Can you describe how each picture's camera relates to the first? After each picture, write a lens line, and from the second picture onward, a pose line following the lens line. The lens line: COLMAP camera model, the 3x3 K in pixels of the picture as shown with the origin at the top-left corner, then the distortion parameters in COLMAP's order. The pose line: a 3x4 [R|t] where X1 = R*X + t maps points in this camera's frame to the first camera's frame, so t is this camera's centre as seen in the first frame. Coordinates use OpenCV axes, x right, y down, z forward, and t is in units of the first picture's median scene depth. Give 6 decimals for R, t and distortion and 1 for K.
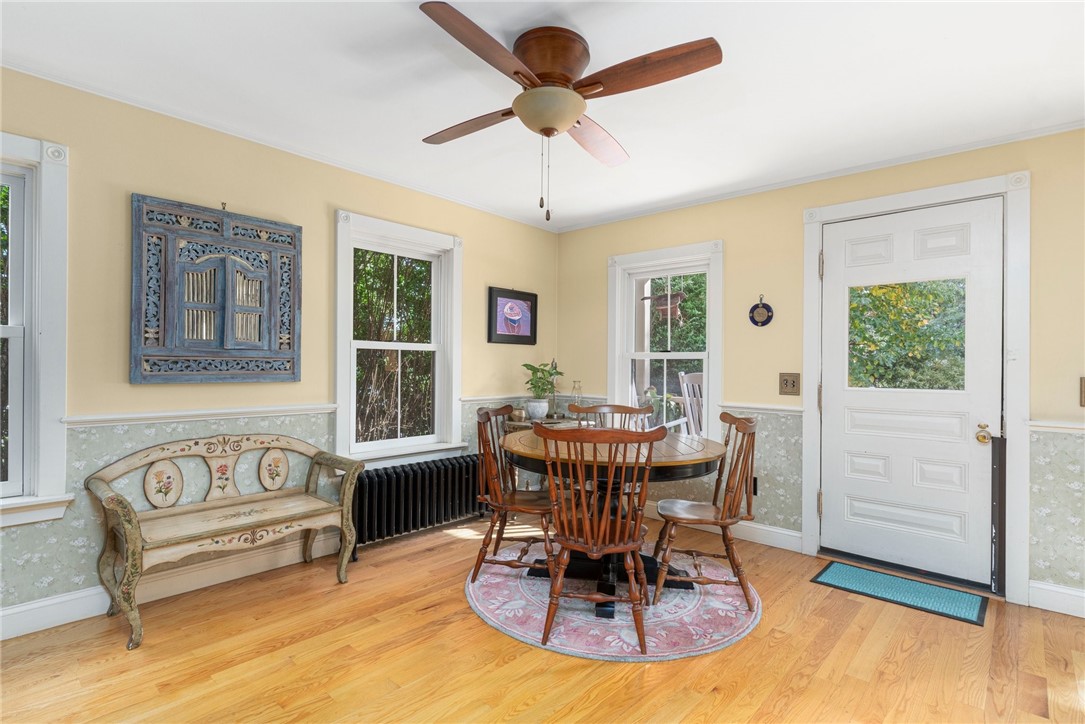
lens RADIAL K [[539.8, 0, 536.4], [0, 539.8, 361.8], [0, 0, 1]] dist [-0.001279, -0.000440]
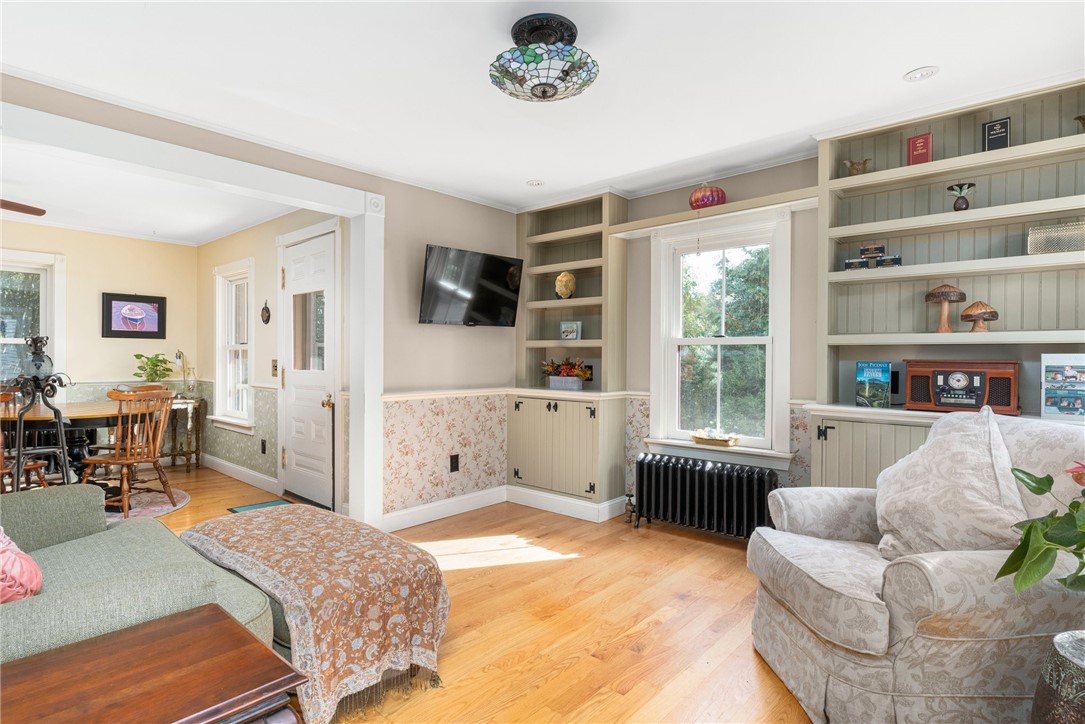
lens RADIAL K [[570.3, 0, 542.5], [0, 570.3, 362.0], [0, 0, 1]] dist [-0.006993, -0.000964]
pose [[0.999979, -0.005347, 0.003695, 1.253096], [0.005292, 0.999875, 0.014918, 0.009618], [-0.003774, -0.014898, 0.999882, -0.433660]]
